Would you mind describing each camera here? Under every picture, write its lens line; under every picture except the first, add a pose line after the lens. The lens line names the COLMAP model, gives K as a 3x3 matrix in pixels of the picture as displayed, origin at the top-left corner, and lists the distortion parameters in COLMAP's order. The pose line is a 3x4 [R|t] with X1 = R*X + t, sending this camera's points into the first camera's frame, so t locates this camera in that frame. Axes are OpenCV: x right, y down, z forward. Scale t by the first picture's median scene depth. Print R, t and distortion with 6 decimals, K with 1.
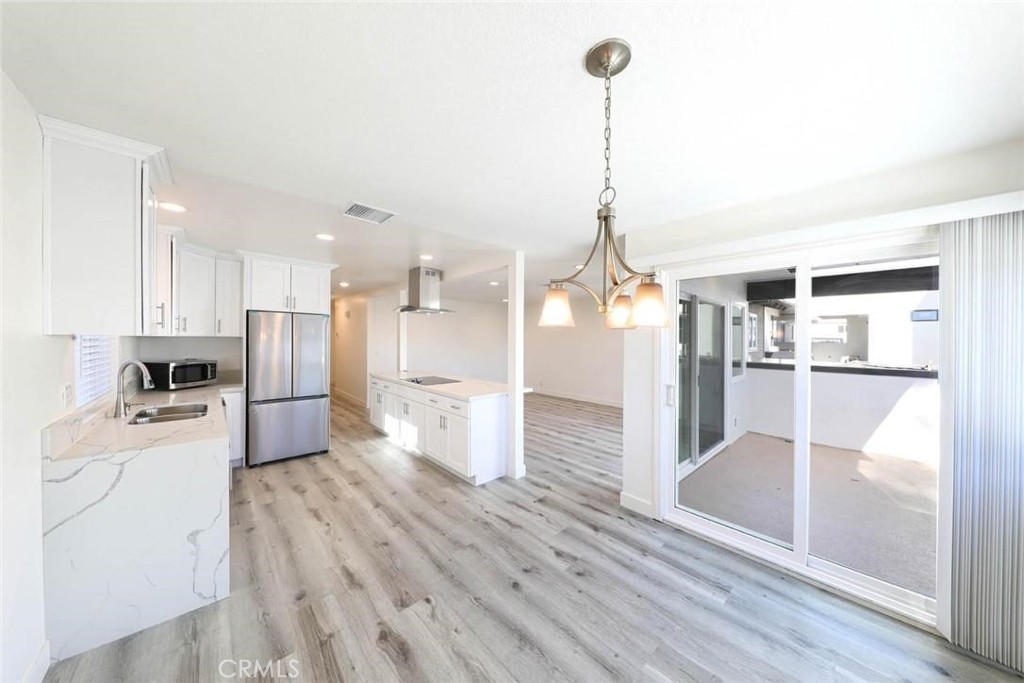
lens RADIAL K [[319.7, 0, 517.7], [0, 319.7, 337.2], [0, 0, 1]] dist [-0.013914, -0.000171]
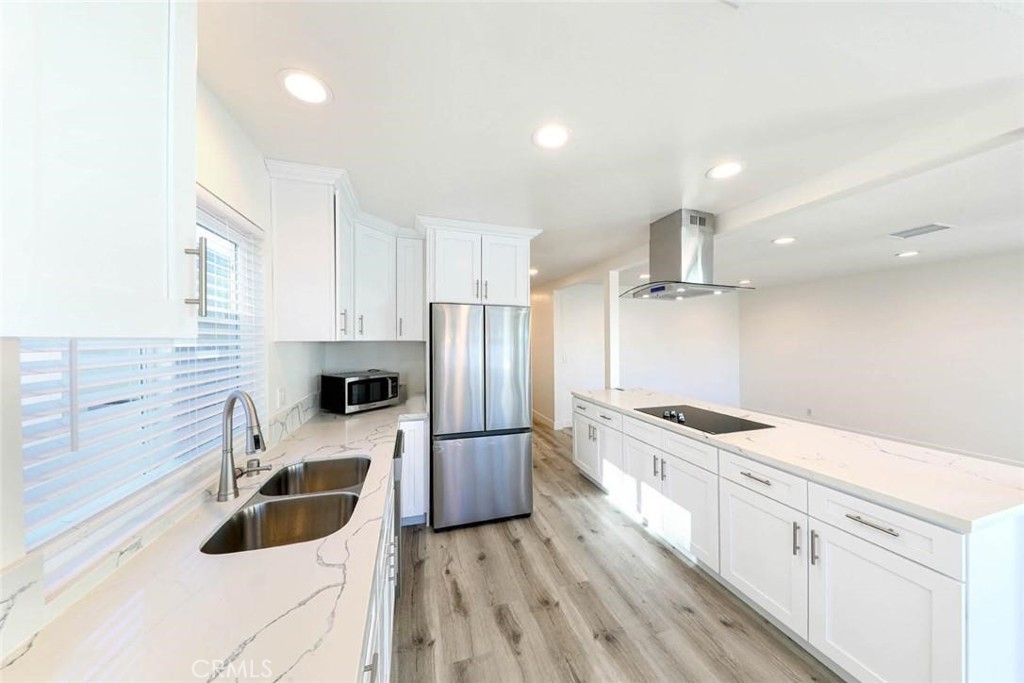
lens RADIAL K [[319.7, 0, 517.7], [0, 319.7, 337.2], [0, 0, 1]] dist [-0.013914, -0.000171]
pose [[0.898838, -0.014302, -0.438047, -0.364548], [0.010745, 0.999886, -0.010597, 0.000445], [0.438148, 0.004818, 0.898890, 0.441157]]
